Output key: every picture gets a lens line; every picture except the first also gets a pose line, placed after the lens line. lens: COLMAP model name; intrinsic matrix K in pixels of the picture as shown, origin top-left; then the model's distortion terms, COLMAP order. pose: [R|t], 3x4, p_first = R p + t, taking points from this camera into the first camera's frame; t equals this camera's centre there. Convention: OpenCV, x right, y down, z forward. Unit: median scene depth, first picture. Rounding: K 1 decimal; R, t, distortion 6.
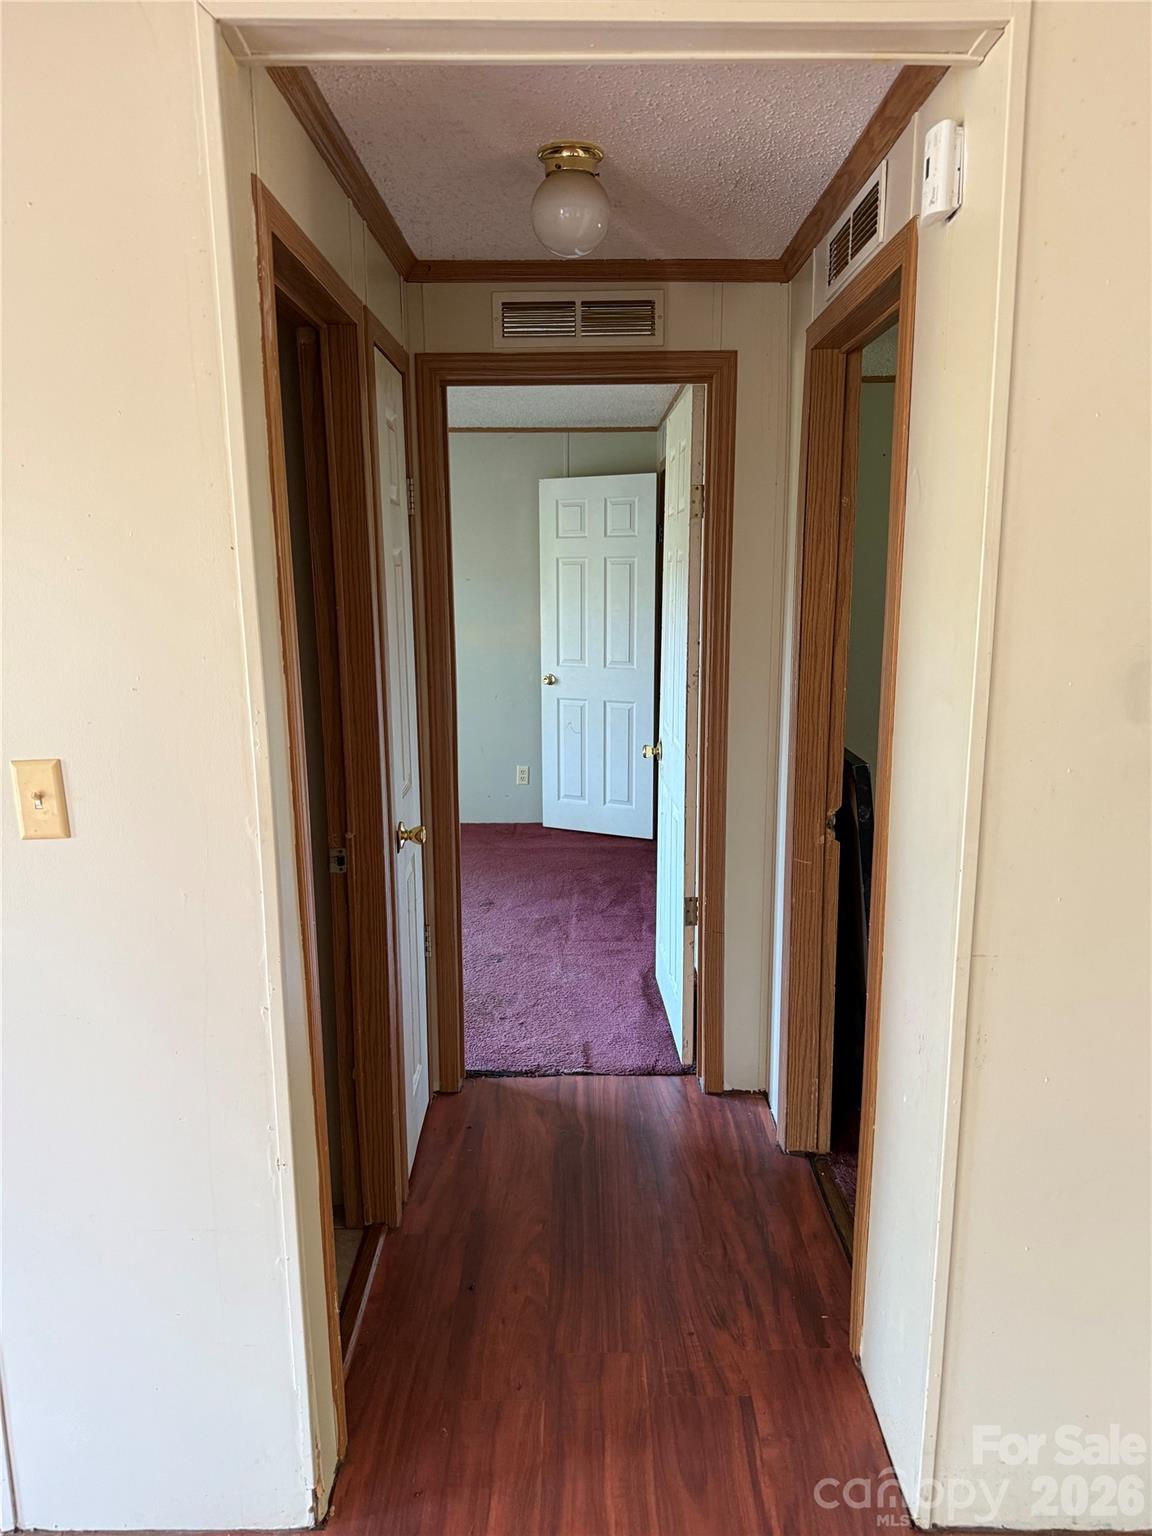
lens RADIAL K [[1079.9, 0, 576.0], [0, 1079.9, 769.6], [0, 0, 1]] dist [0.001407, -0.012491]
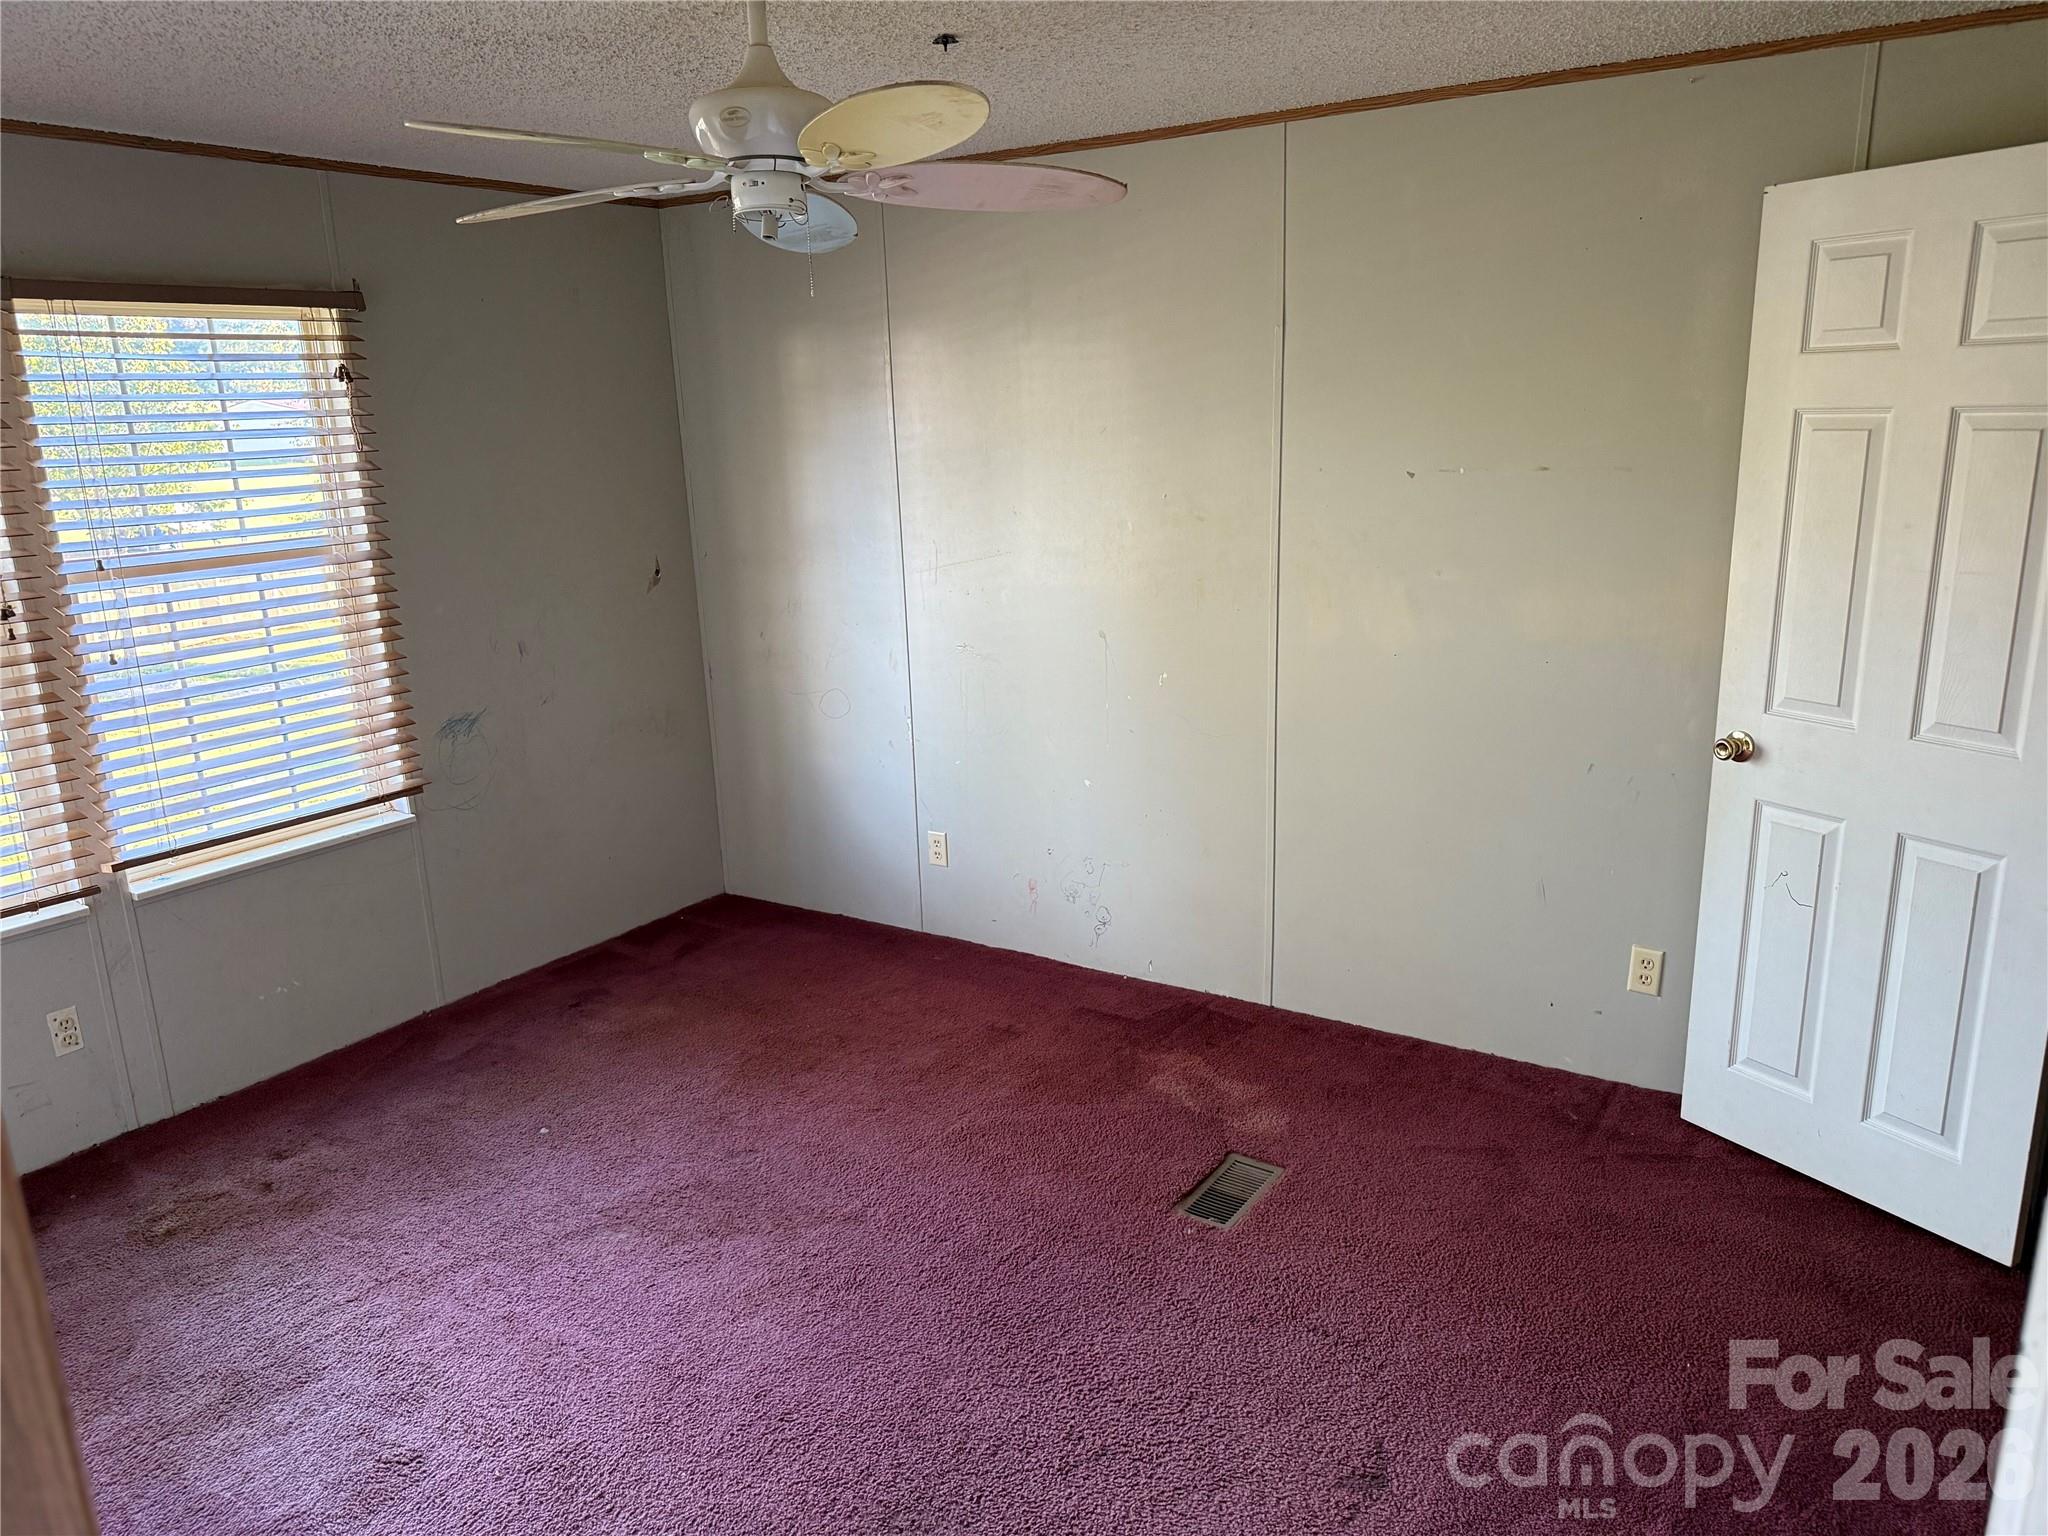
lens RADIAL K [[1439.9, 0, 1022.1], [0, 1439.9, 770.6], [0, 0, 1]] dist [0.001407, -0.012491]
pose [[0.839011, 0.113581, -0.532128, 0.032859], [-0.085375, 0.993337, 0.077413, -0.093514], [0.537375, -0.019520, 0.843117, 0.462241]]
